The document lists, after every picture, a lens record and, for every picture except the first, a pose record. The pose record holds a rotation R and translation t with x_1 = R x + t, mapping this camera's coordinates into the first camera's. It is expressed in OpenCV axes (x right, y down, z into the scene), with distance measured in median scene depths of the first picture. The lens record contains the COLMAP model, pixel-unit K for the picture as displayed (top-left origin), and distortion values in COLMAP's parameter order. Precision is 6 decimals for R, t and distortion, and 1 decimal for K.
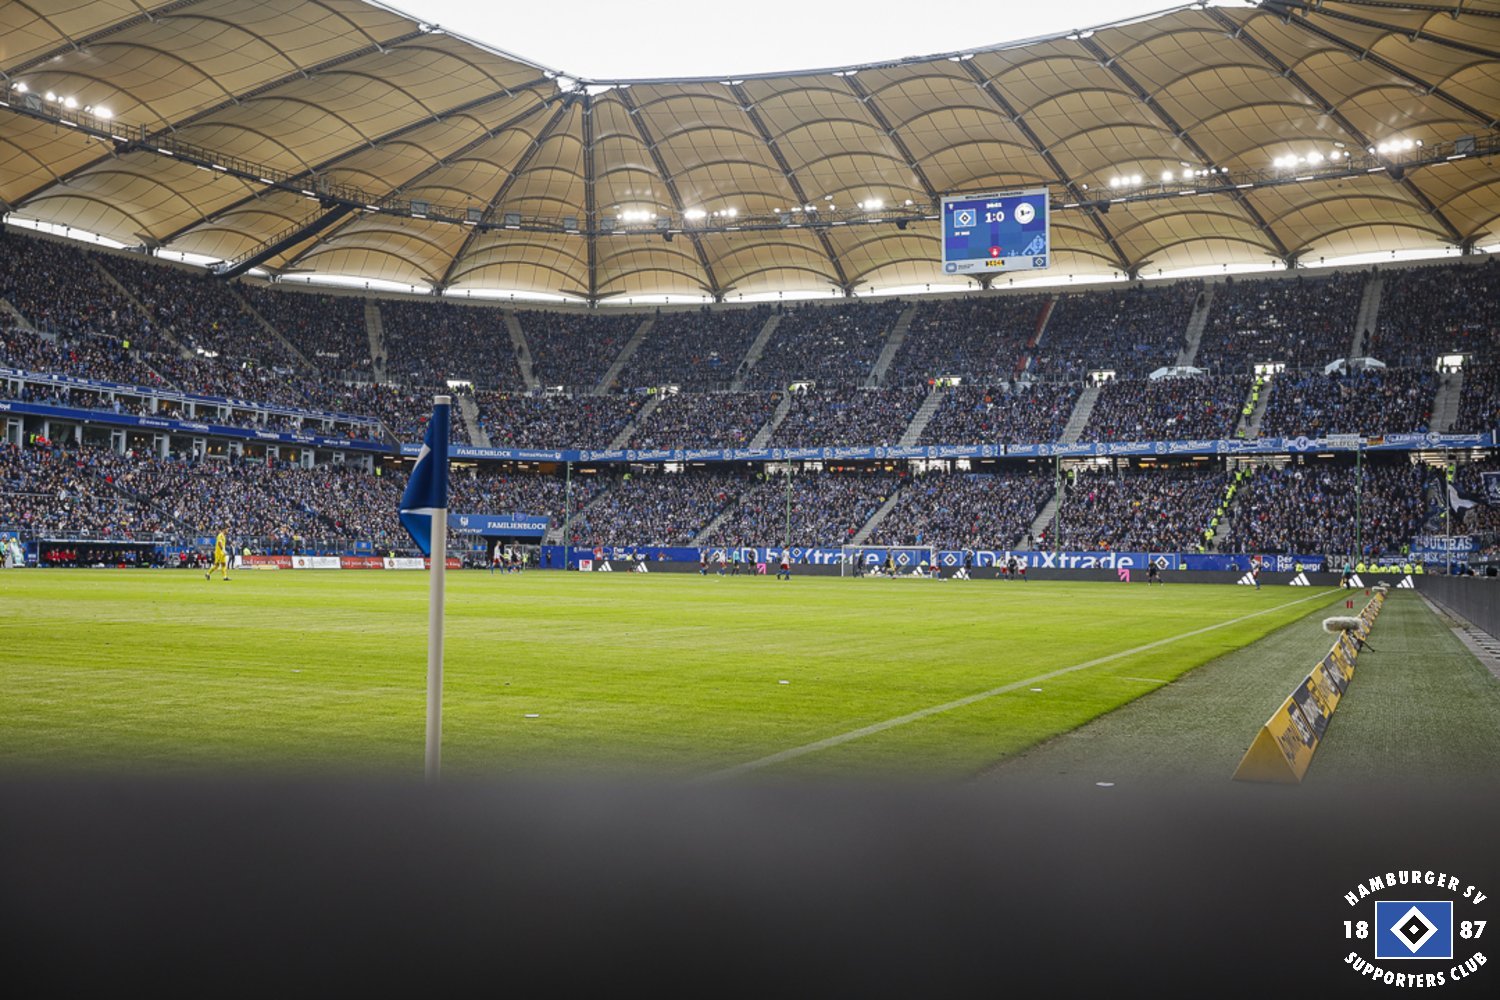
lens RADIAL K [[1486.7, 0, 771.6], [0, 1486.7, 416.1], [0, 0, 1]] dist [0.023415, 0.000000]
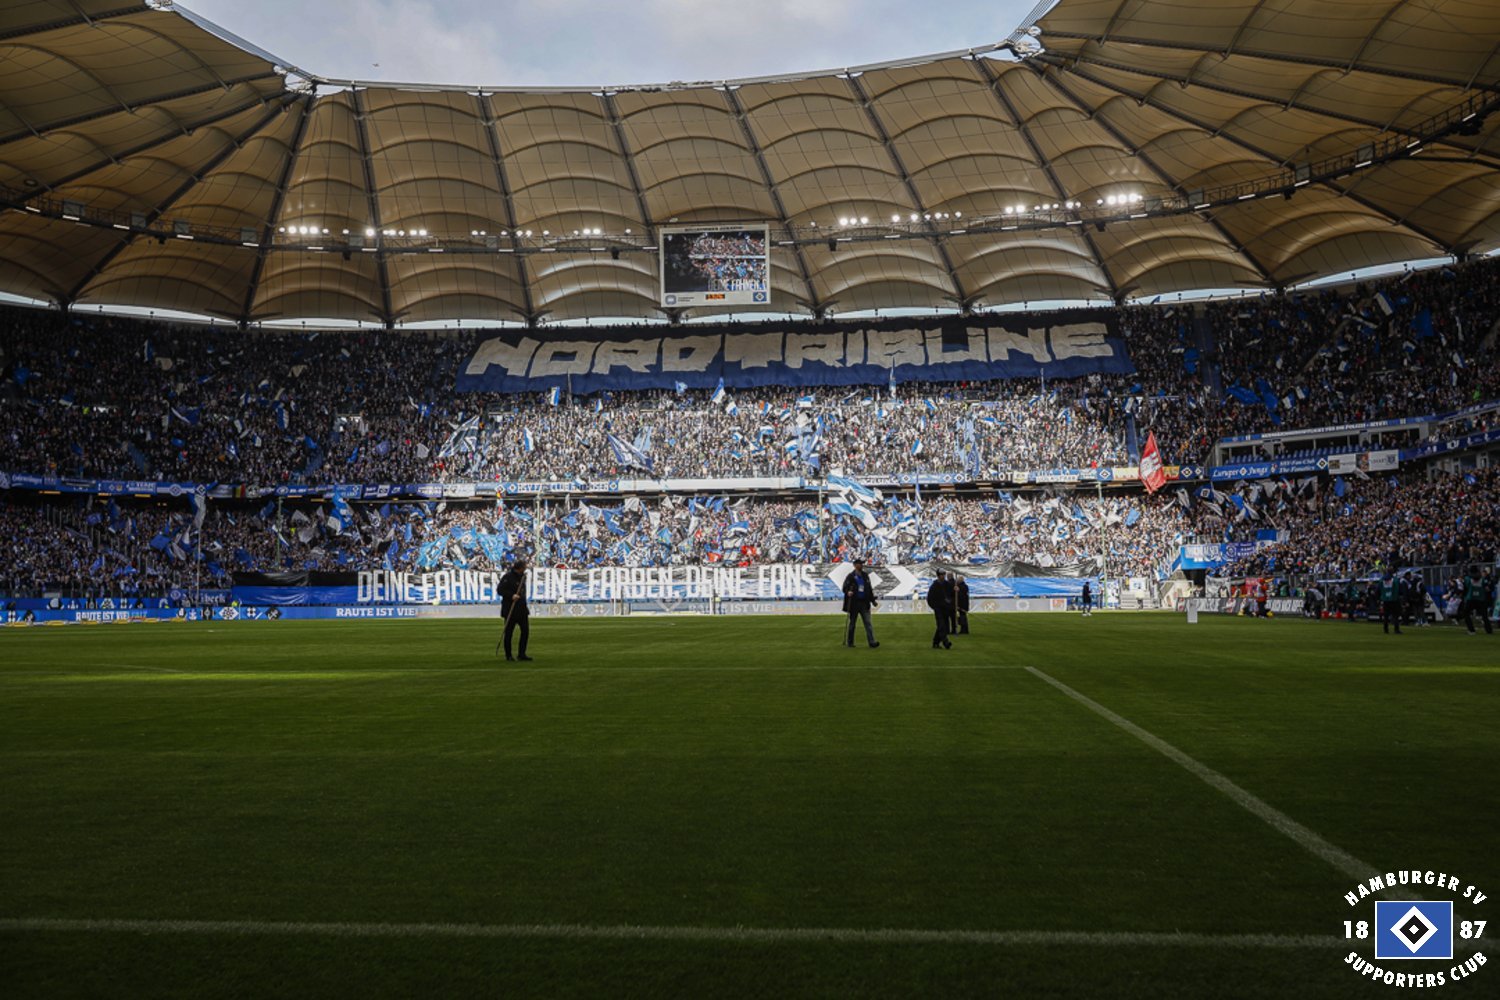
lens RADIAL K [[1486.7, 0, 713.9], [0, 1486.7, 425.6], [0, 0, 1]] dist [0.023415, 0.000000]
pose [[0.951919, 0.010607, 0.306165, -0.164634], [-0.004686, 0.999788, -0.020067, 0.003609], [-0.306313, 0.017667, 0.951767, 0.057792]]
